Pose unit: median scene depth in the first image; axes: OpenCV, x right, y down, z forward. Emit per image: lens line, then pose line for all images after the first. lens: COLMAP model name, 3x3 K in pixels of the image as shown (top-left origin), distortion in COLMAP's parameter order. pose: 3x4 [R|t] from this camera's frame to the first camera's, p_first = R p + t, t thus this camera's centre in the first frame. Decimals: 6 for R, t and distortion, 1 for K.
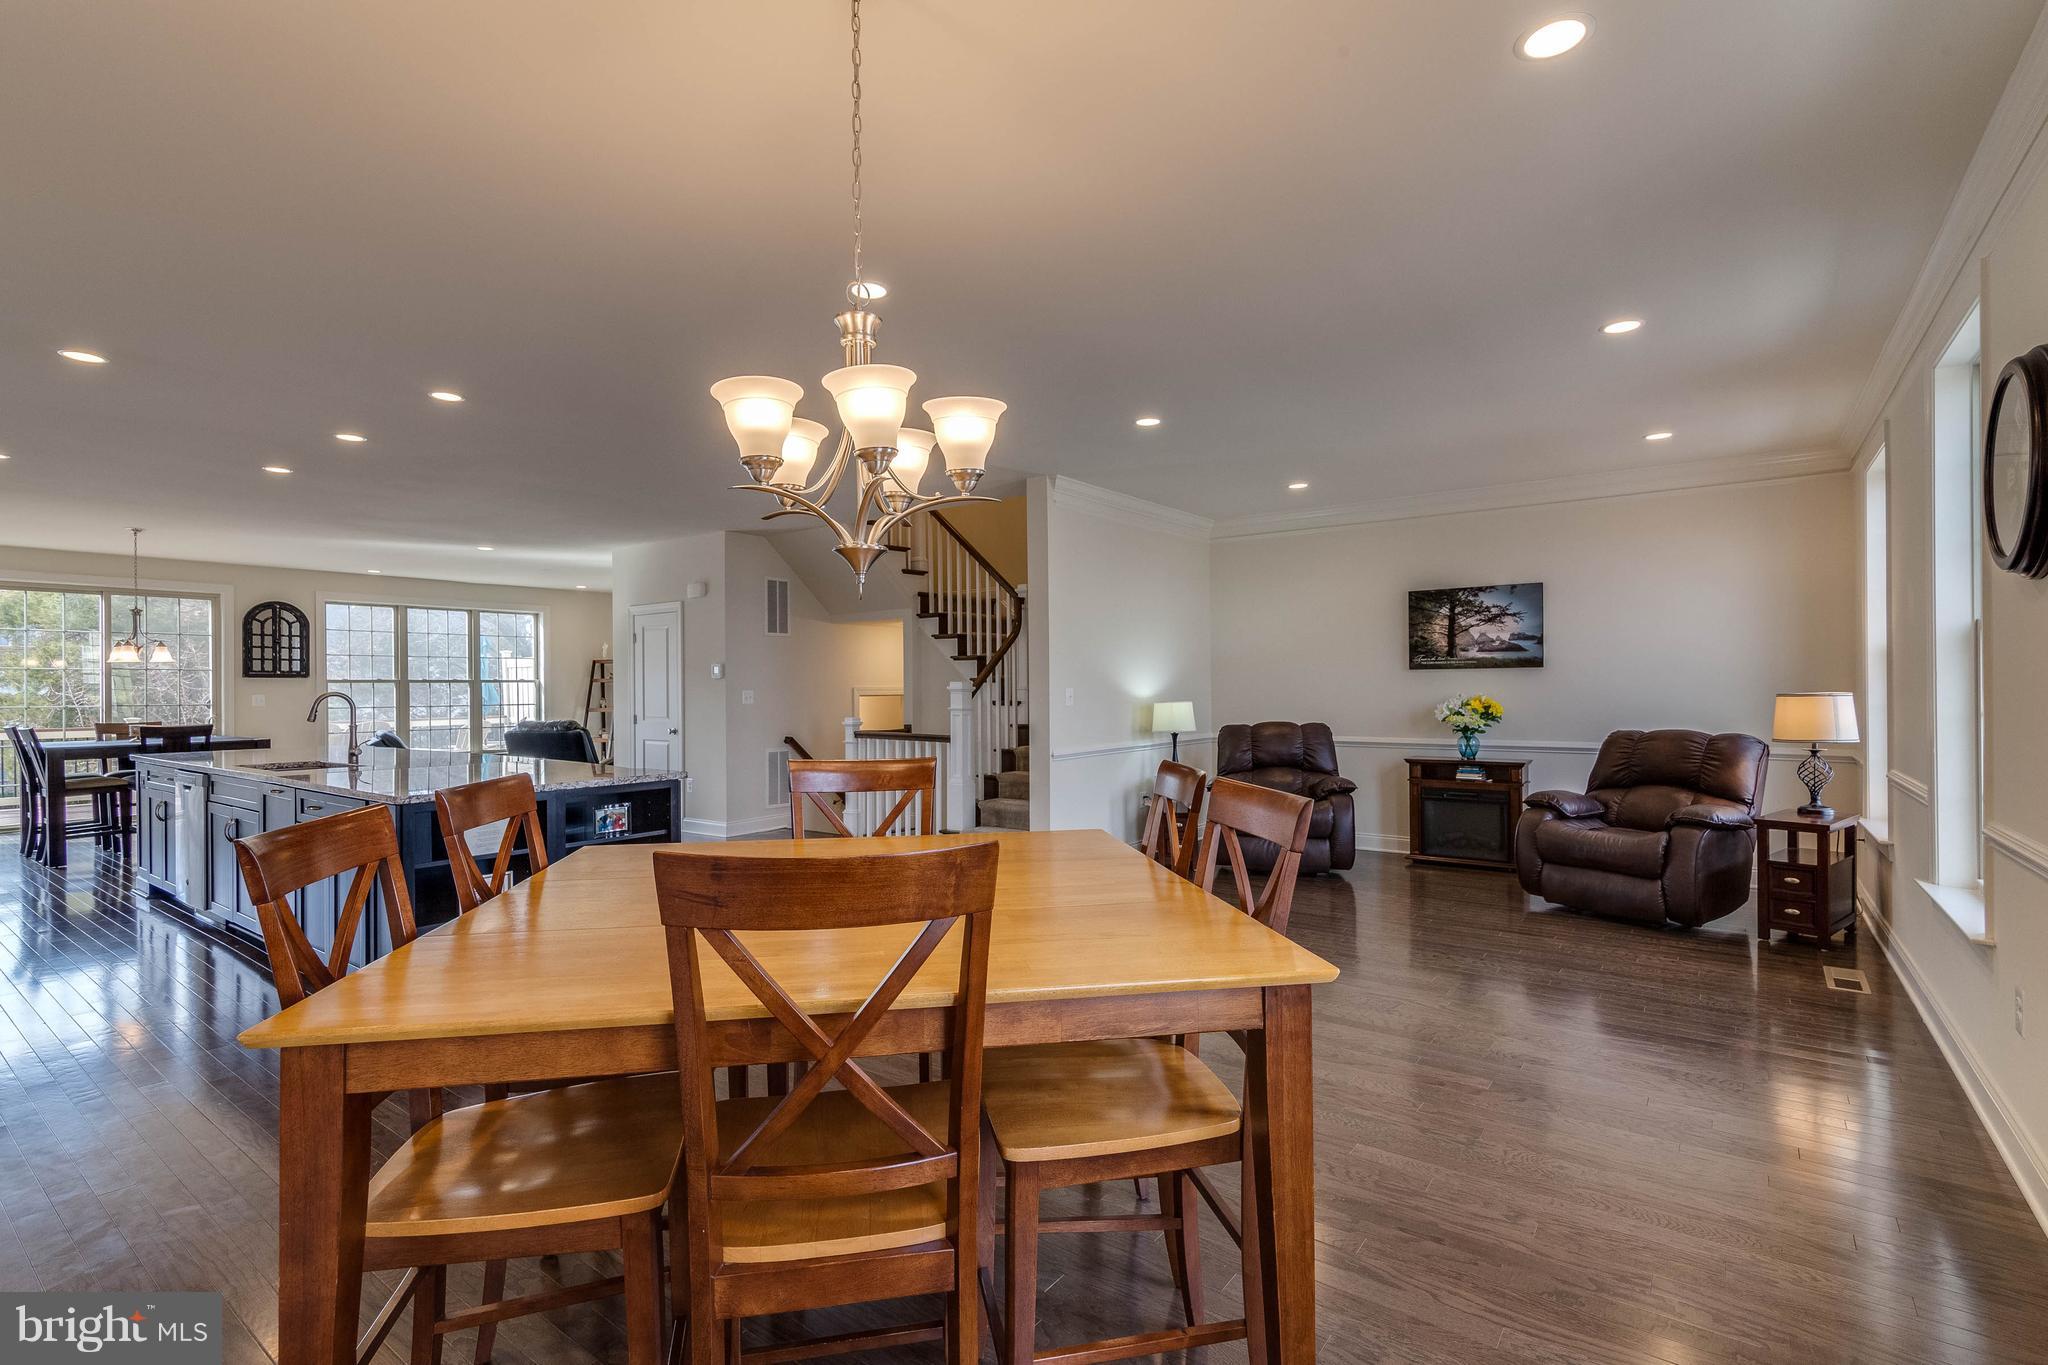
lens RADIAL K [[943.6, 0, 1019.0], [0, 943.6, 690.7], [0, 0, 1]] dist [0.001008, -0.000276]
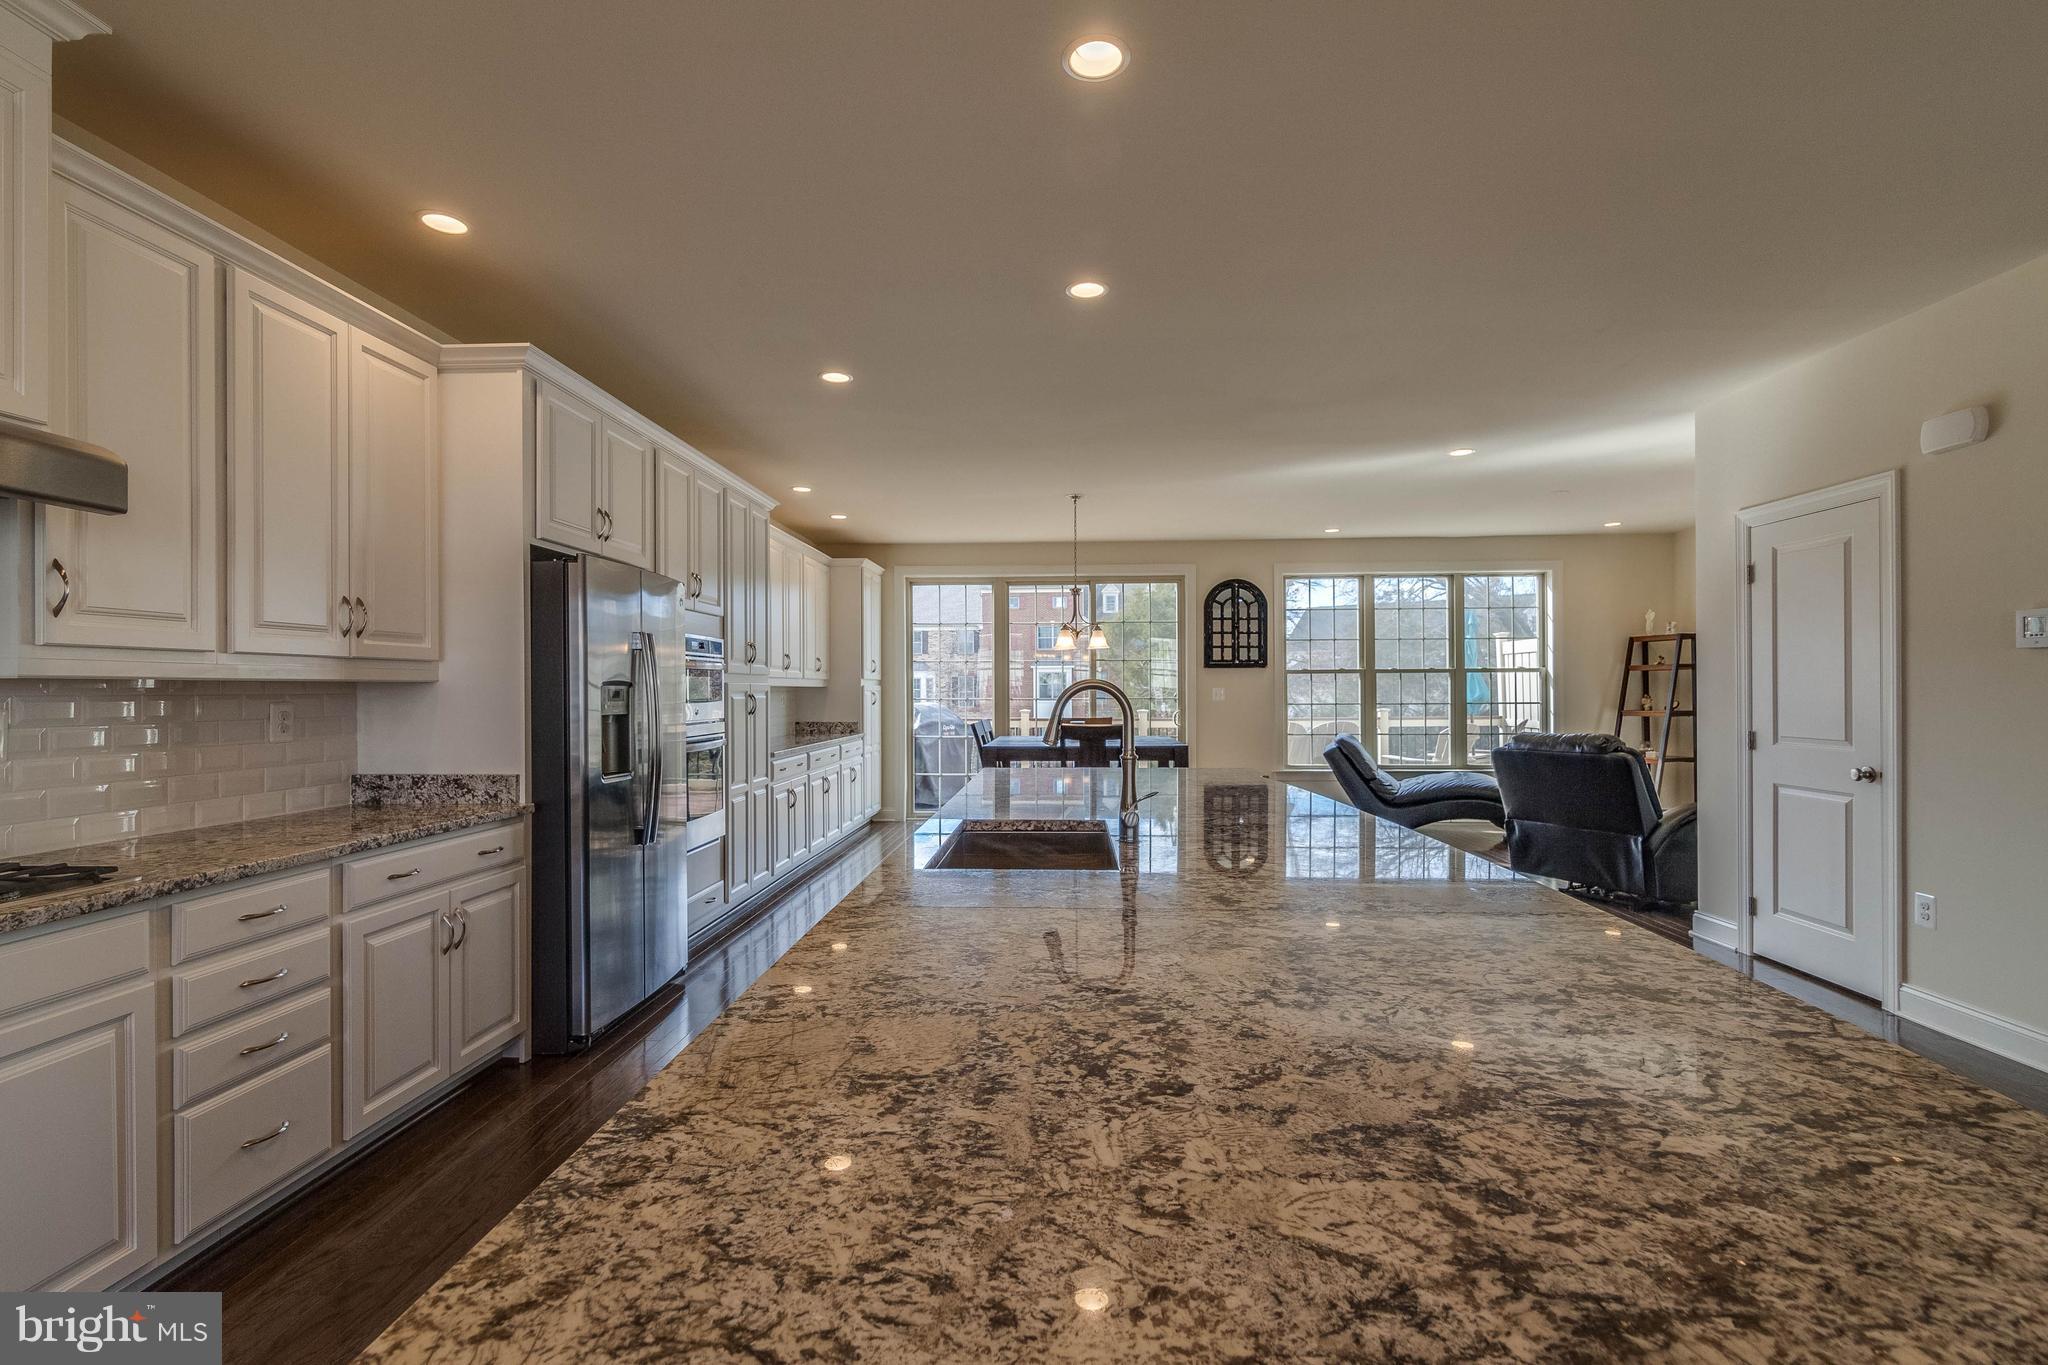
lens RADIAL K [[943.6, 0, 1019.0], [0, 943.6, 690.7], [0, 0, 1]] dist [0.001008, -0.000276]
pose [[0.562197, 0.006221, -0.826980, -0.184312], [-0.001137, 0.999977, 0.006750, 0.001437], [0.827002, -0.002855, 0.562191, 0.351018]]
